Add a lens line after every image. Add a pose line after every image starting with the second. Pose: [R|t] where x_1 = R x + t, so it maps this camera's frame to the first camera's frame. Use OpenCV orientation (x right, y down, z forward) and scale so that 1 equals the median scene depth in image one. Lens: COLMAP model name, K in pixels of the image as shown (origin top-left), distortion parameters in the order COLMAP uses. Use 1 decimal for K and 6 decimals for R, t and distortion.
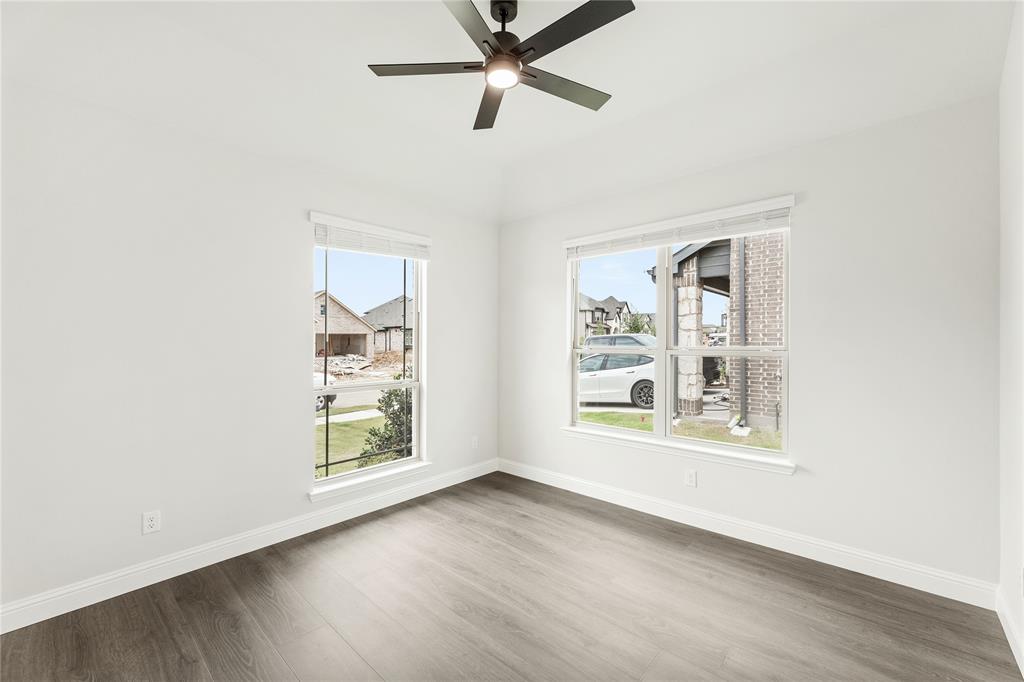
lens RADIAL K [[417.5, 0, 510.8], [0, 417.5, 341.1], [0, 0, 1]] dist [0.000764, 0.000603]
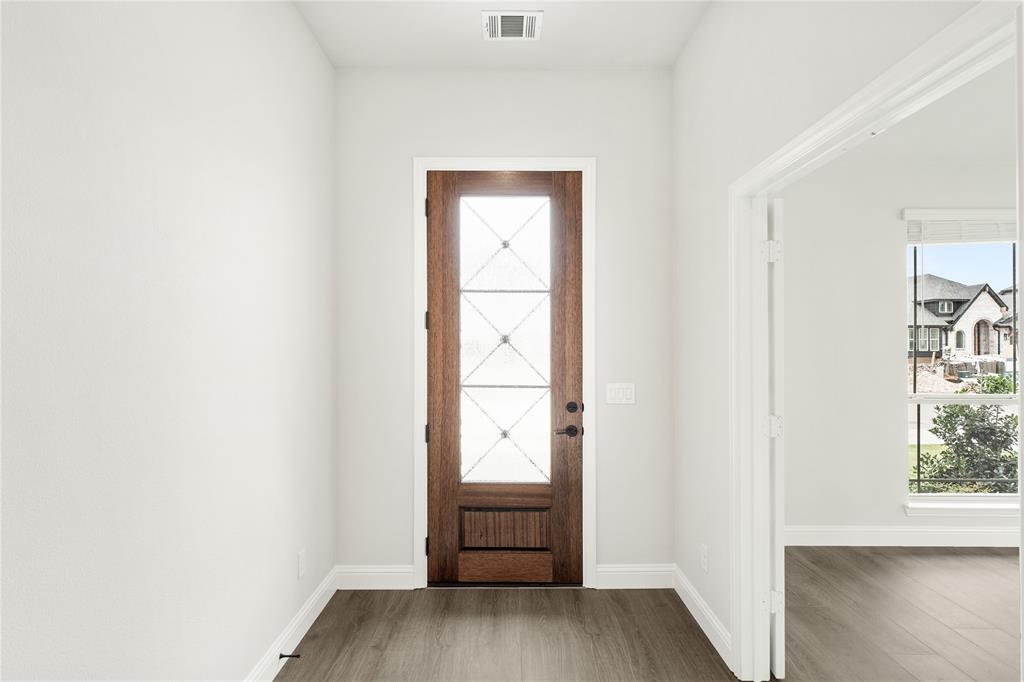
lens RADIAL K [[561.4, 0, 513.9], [0, 561.4, 333.6], [0, 0, 1]] dist [-0.006477, -0.001751]
pose [[0.679185, -0.010714, -0.733889, -0.143423], [-0.001880, 0.999865, -0.016337, -0.003799], [0.733965, 0.012476, 0.679073, -0.507385]]
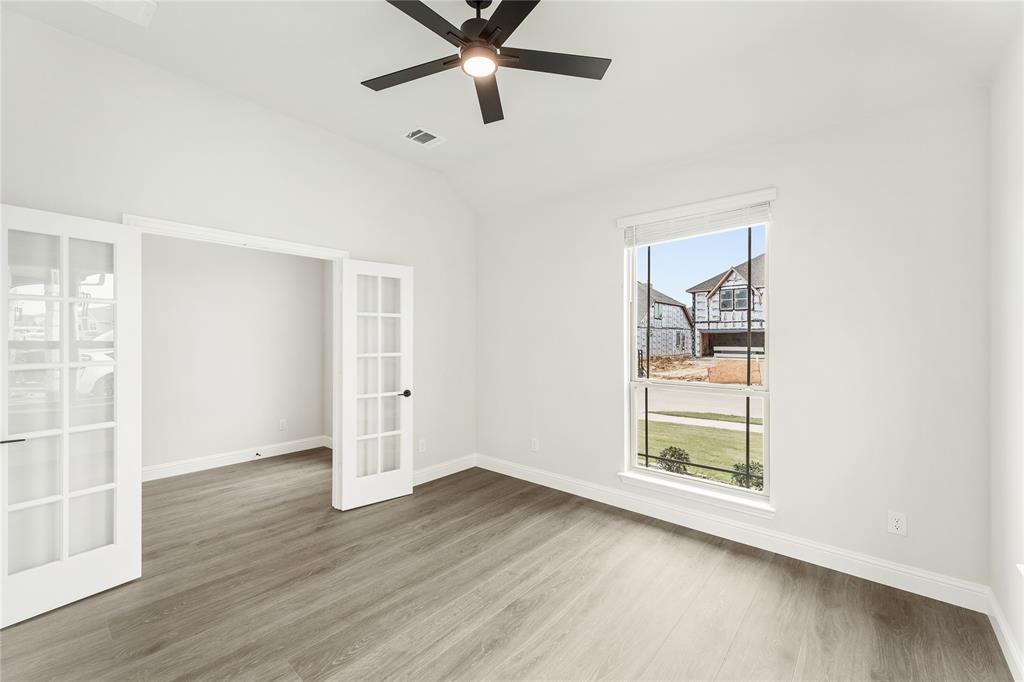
lens RADIAL K [[417.5, 0, 514.3], [0, 417.5, 338.2], [0, 0, 1]] dist [0.000764, 0.000603]
pose [[0.028473, 0.005287, -0.999581, 0.597362], [0.001171, 0.999985, 0.005322, 0.000043], [0.999594, -0.001322, 0.028467, 0.662625]]
